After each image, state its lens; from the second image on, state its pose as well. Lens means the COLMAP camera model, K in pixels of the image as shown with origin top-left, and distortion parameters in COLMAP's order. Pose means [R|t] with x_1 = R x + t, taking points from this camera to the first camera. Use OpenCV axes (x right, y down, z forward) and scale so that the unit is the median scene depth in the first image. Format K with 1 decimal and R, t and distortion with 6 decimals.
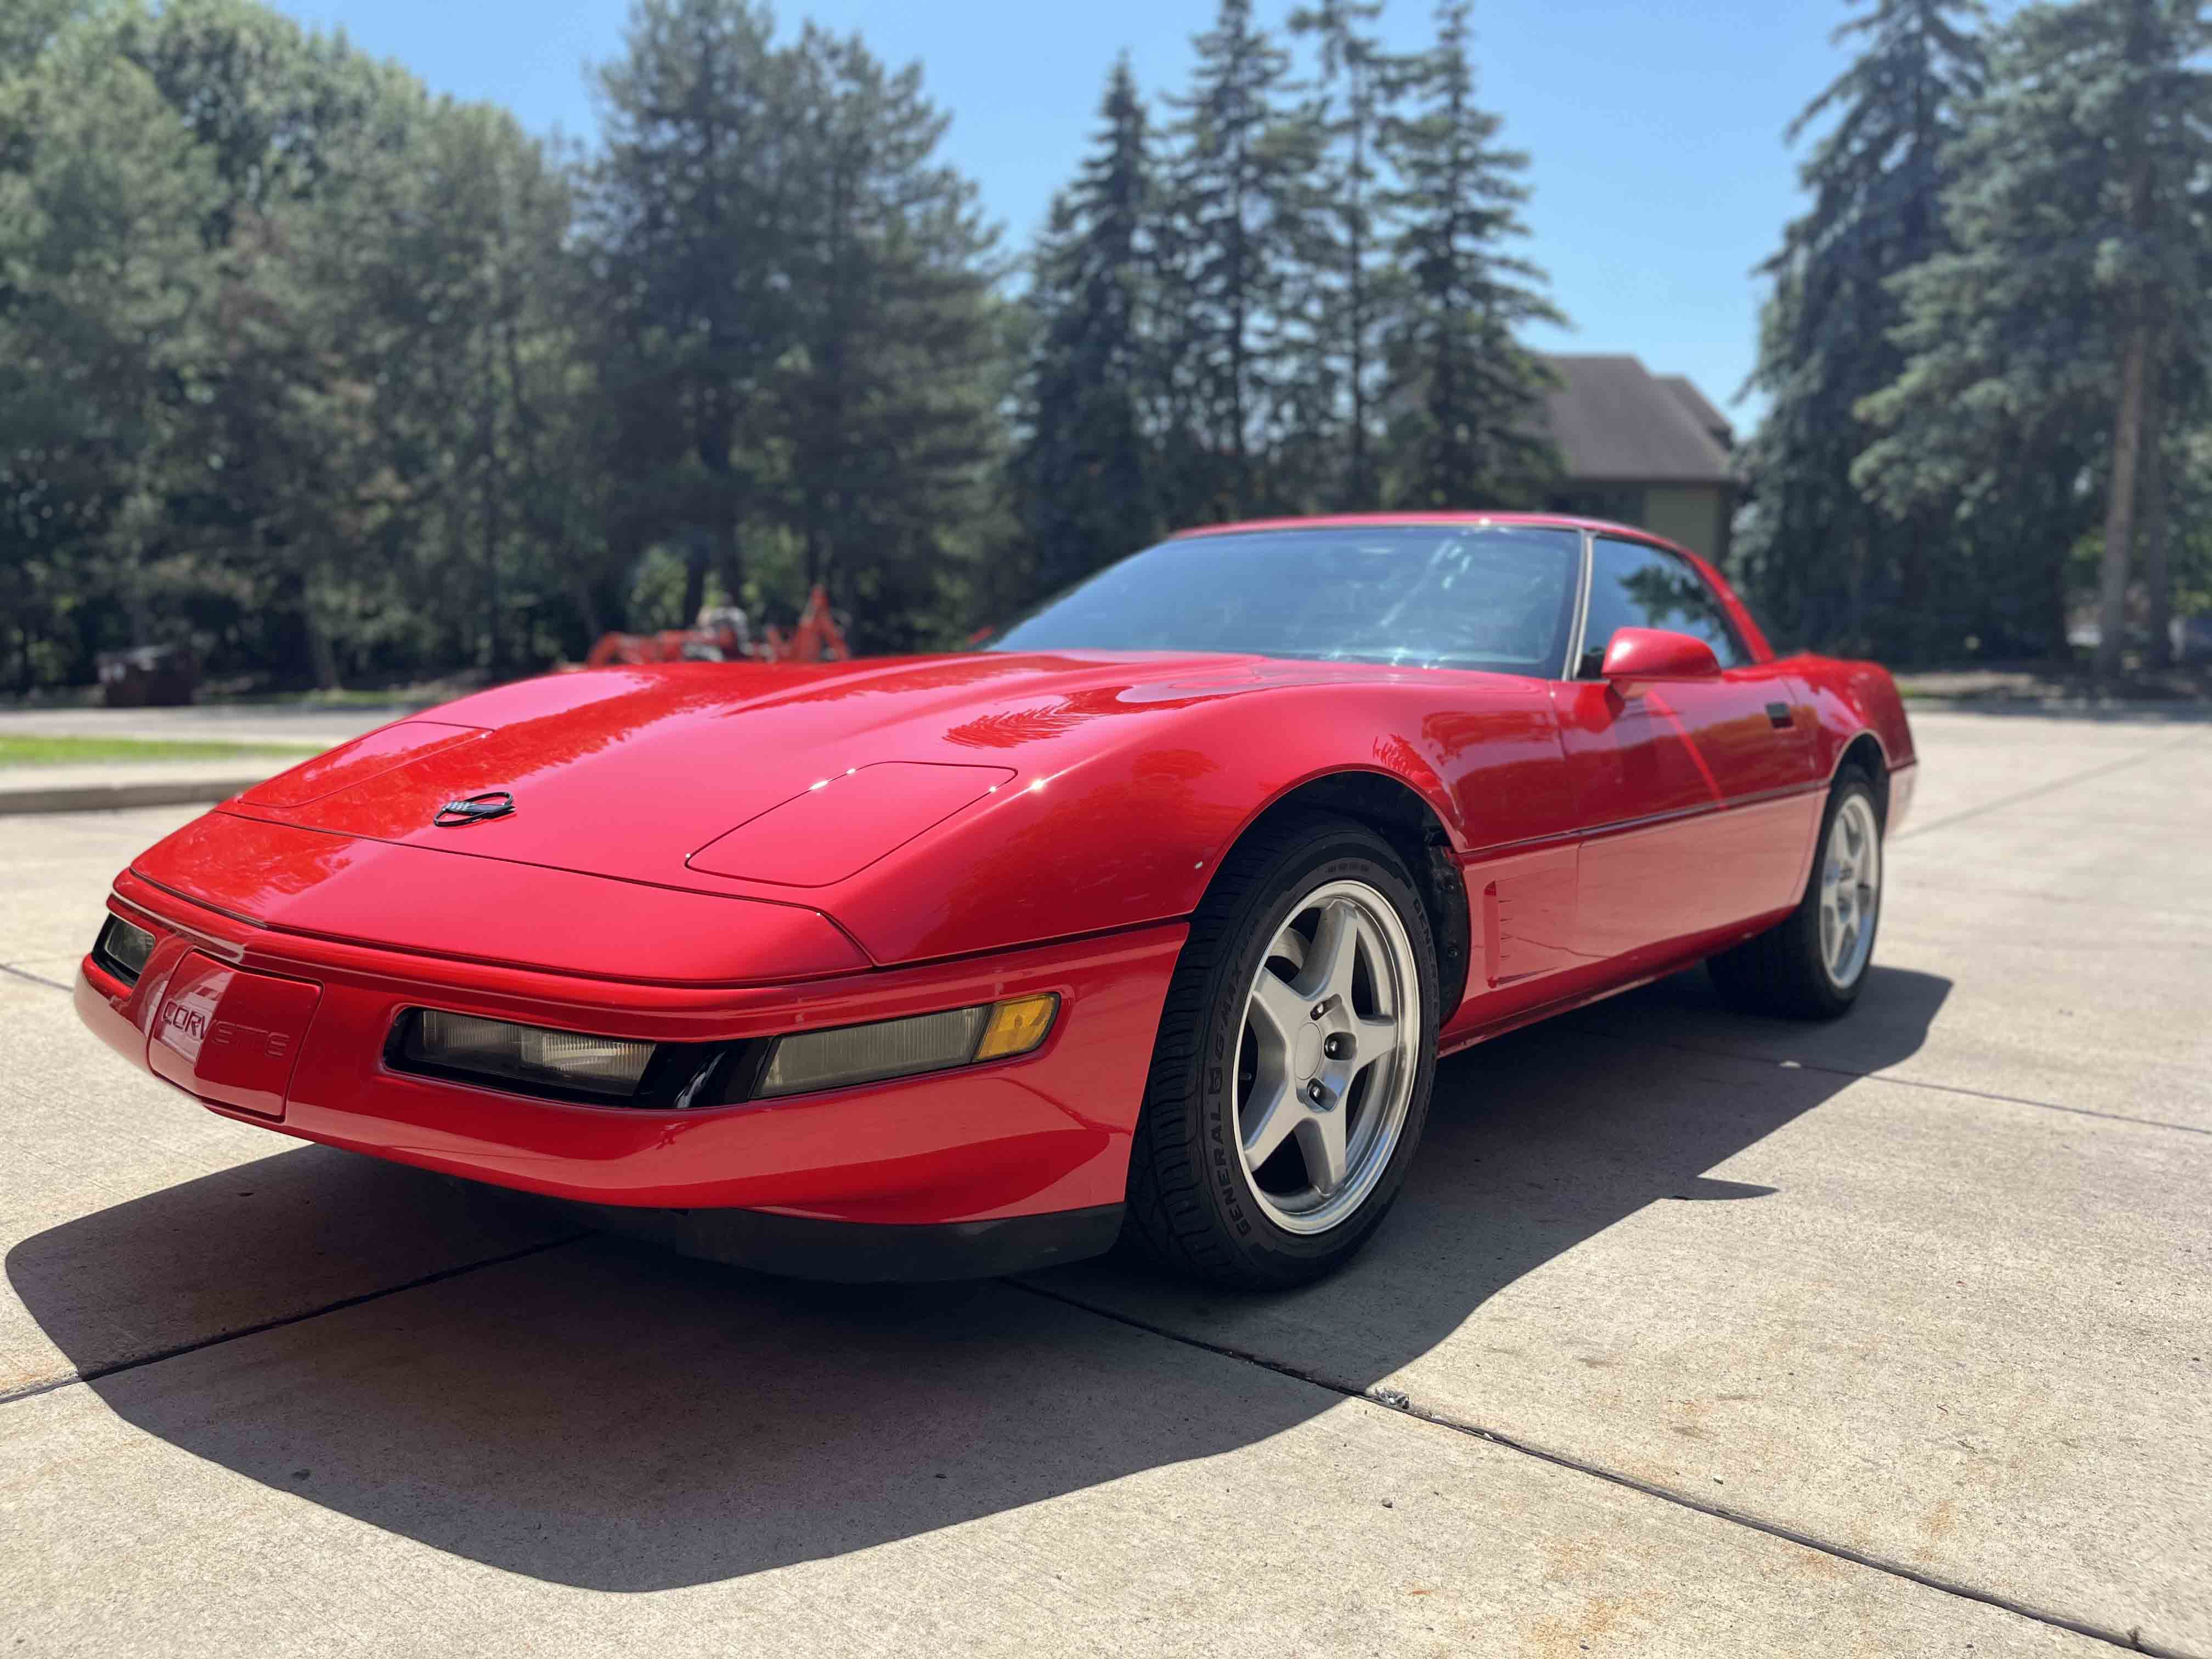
lens RADIAL K [[1701.0, 0, 1102.2], [0, 1701.0, 831.6], [0, 0, 1]] dist [0.029829, -0.053760]
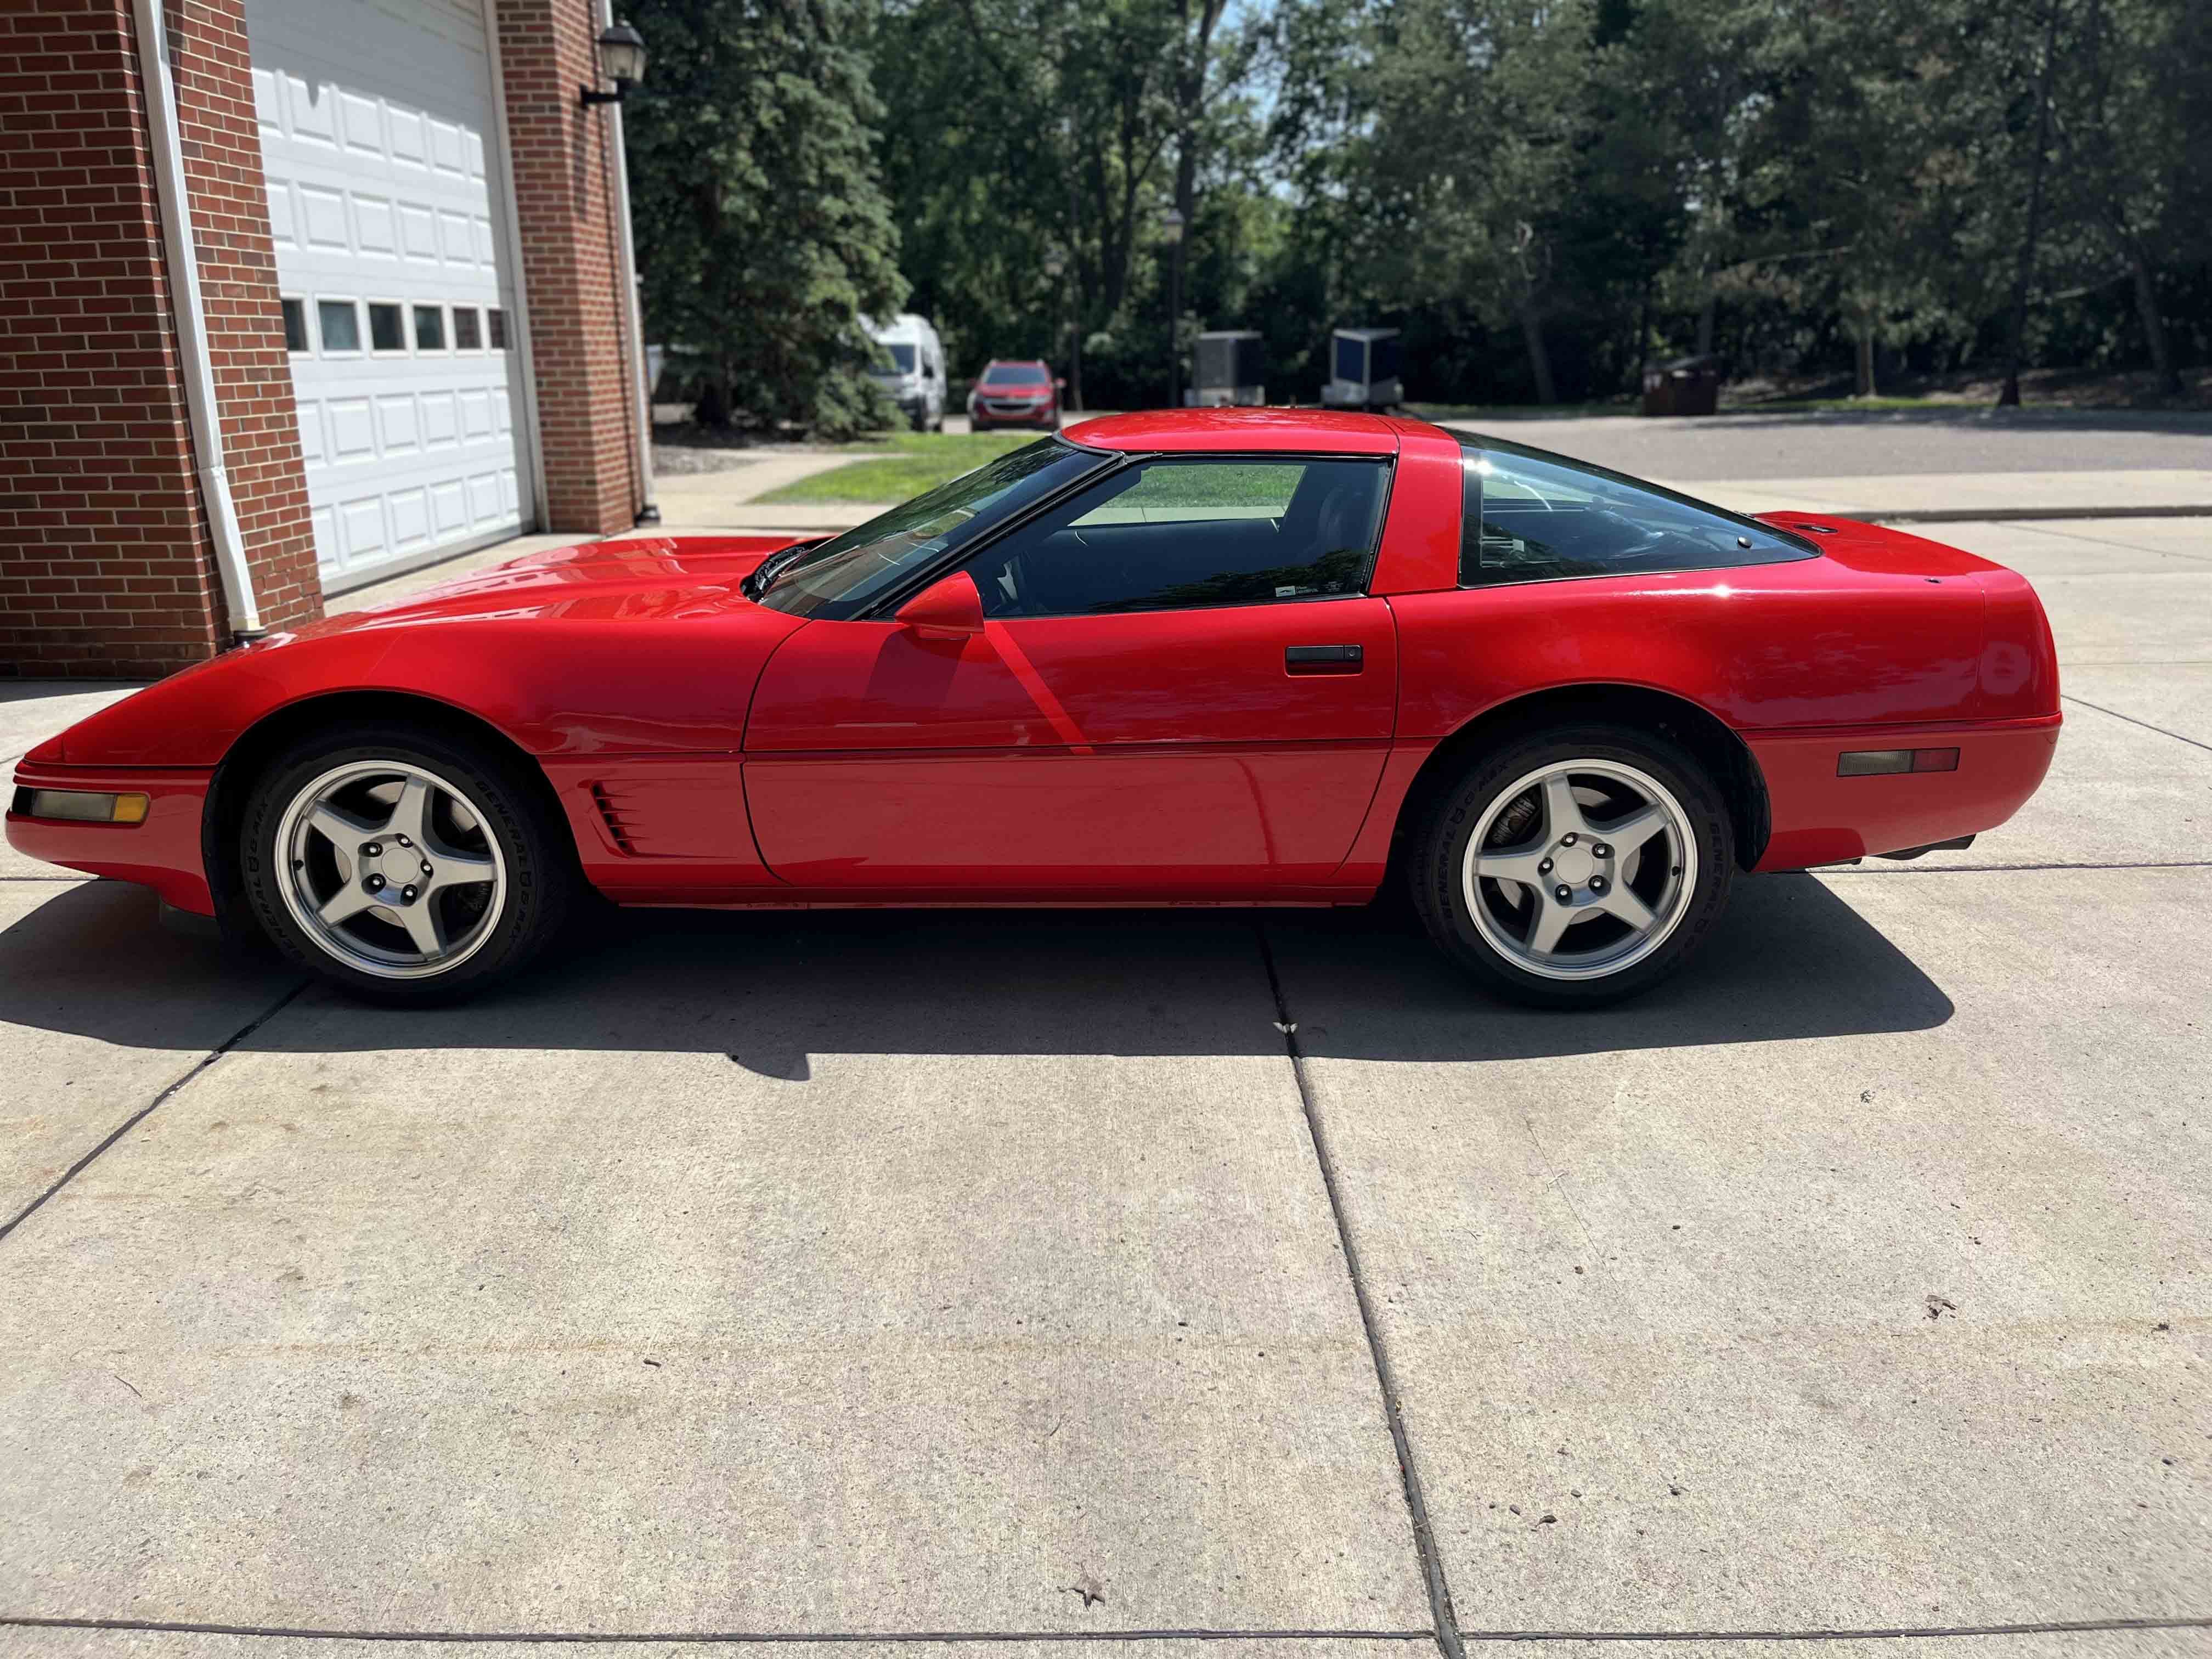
lens RADIAL K [[1701.0, 0, 1096.7], [0, 1701.0, 820.7], [0, 0, 1]] dist [0.029829, -0.053760]
pose [[0.600052, 0.190597, -0.776924, 0.124474], [-0.052829, 0.978523, 0.199252, -0.018568], [0.798215, -0.078518, 0.597234, 0.042846]]
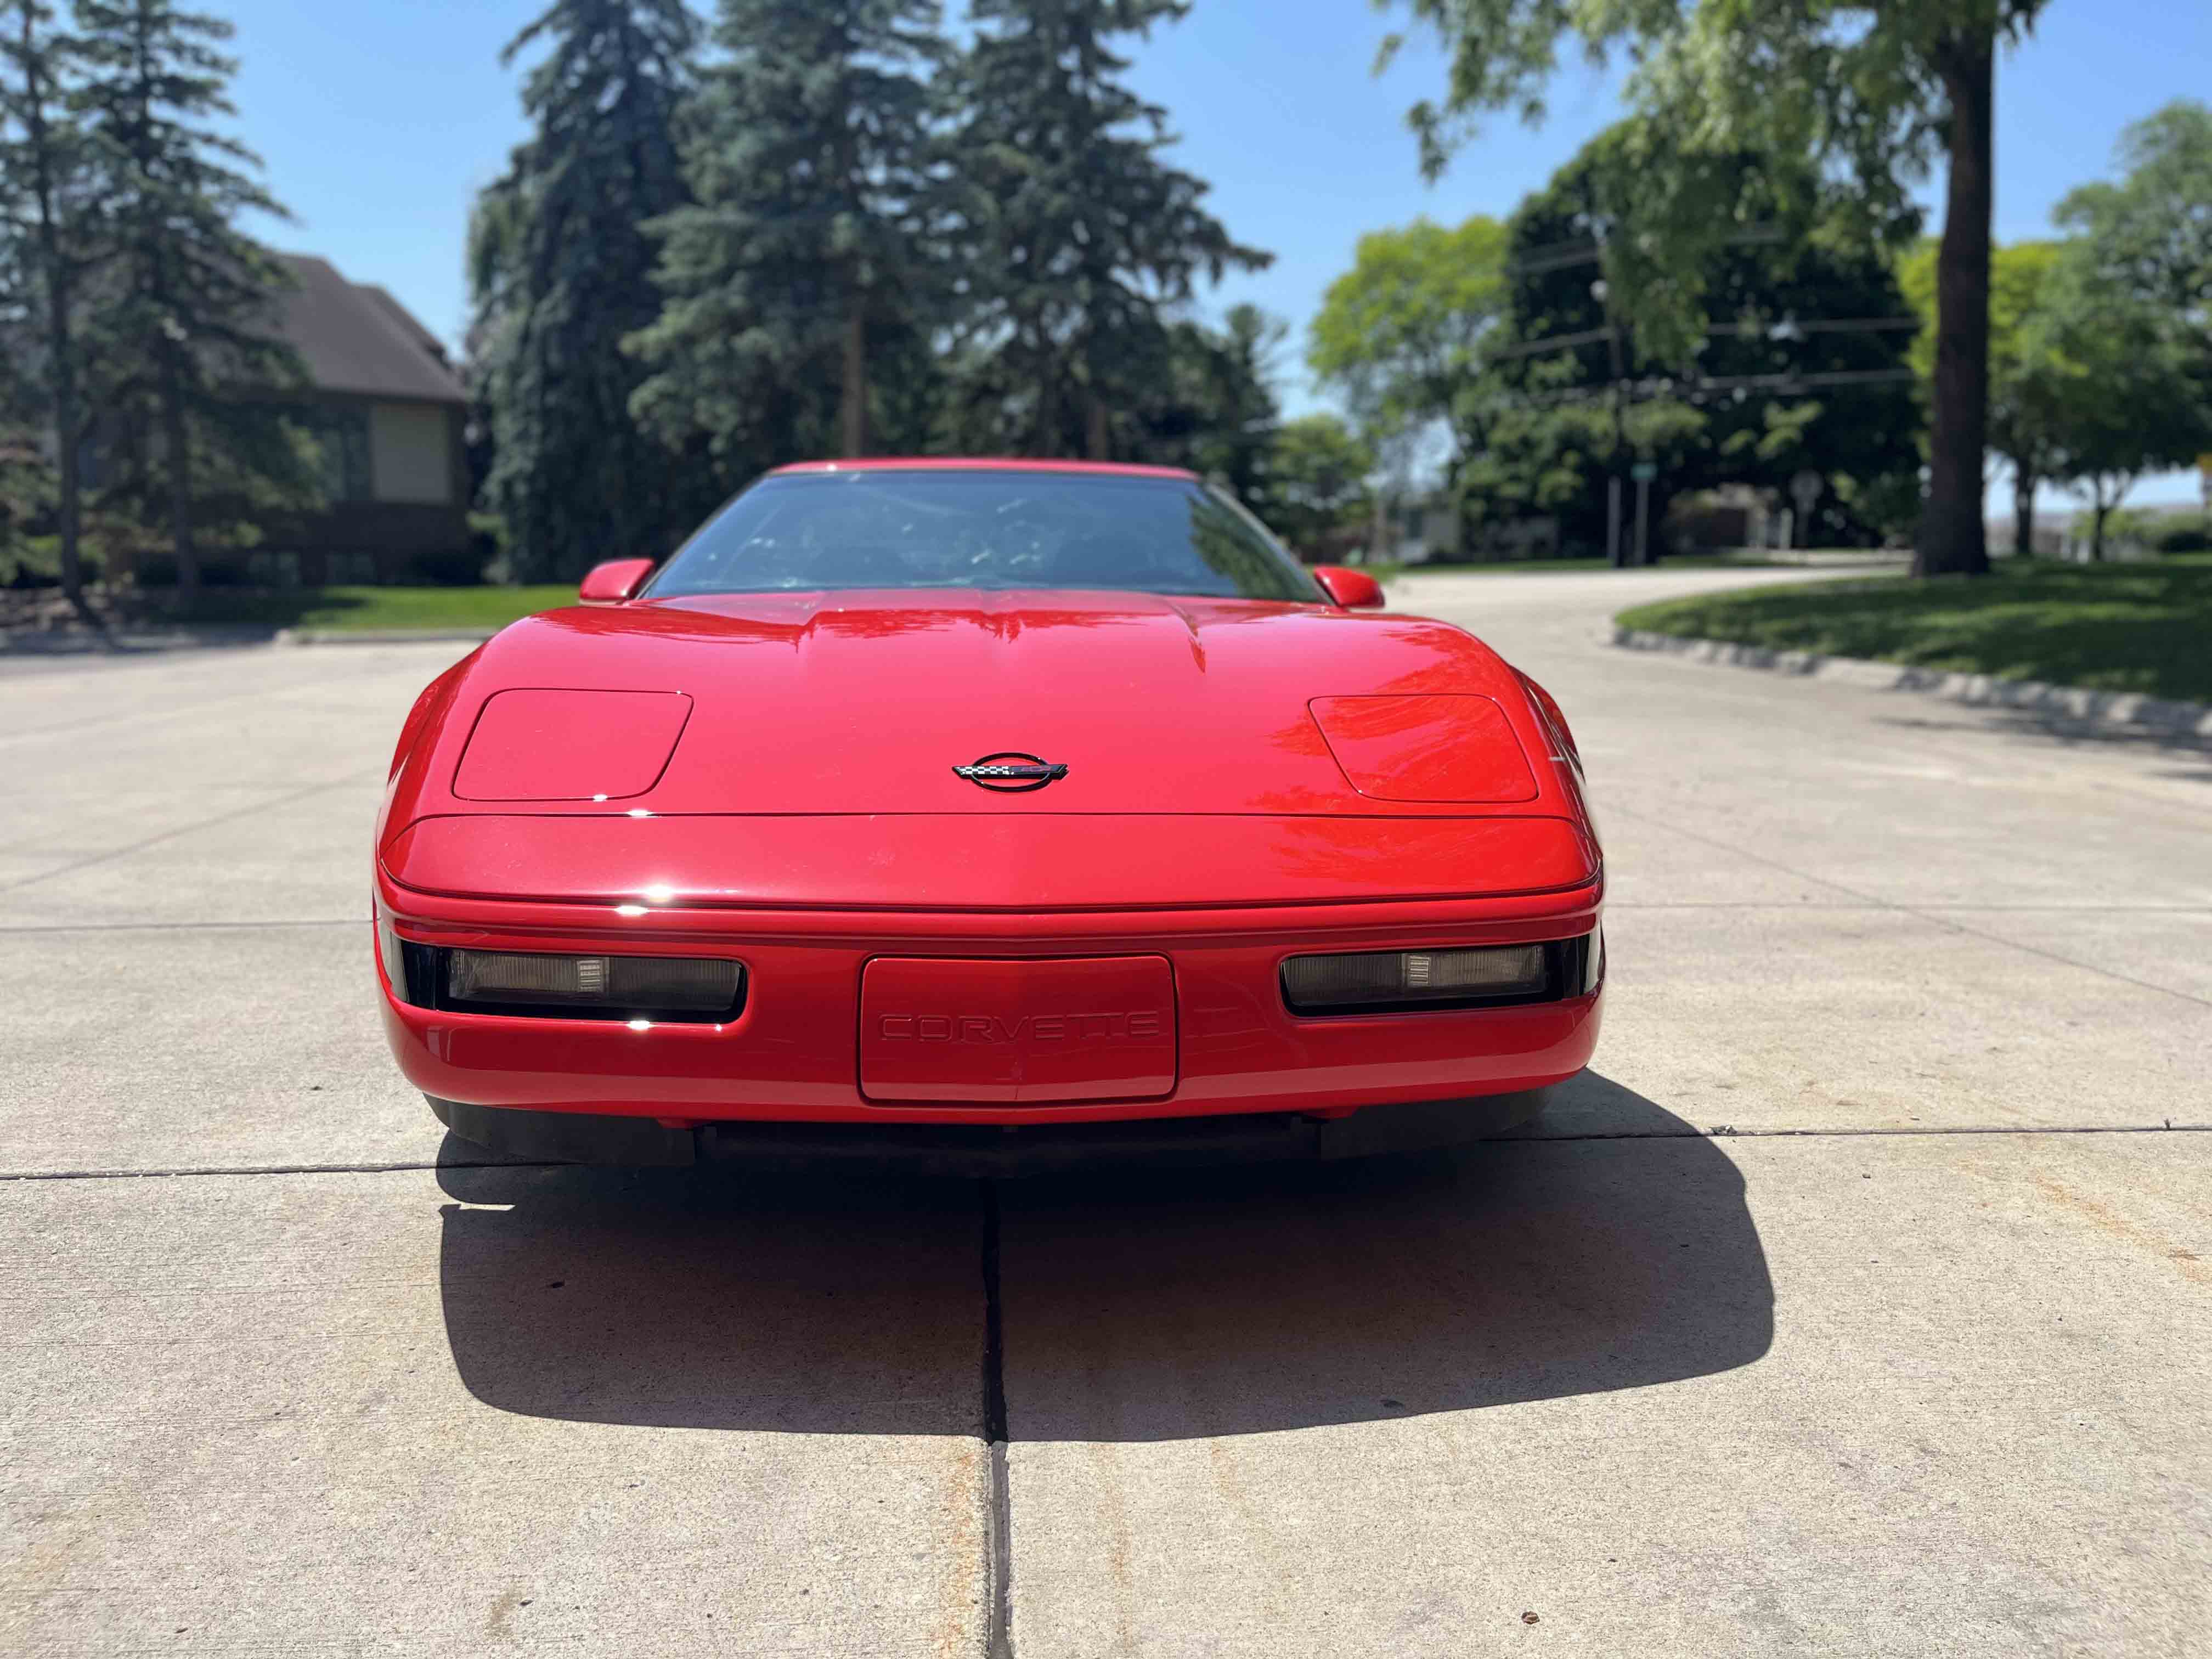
lens RADIAL K [[1701.0, 0, 1108.7], [0, 1701.0, 831.7], [0, 0, 1]] dist [0.029829, -0.053760]
pose [[0.730902, -0.104143, 0.674490, -0.068689], [0.073443, 0.994552, 0.073976, -0.003155], [-0.678519, -0.004533, 0.734568, 0.019486]]
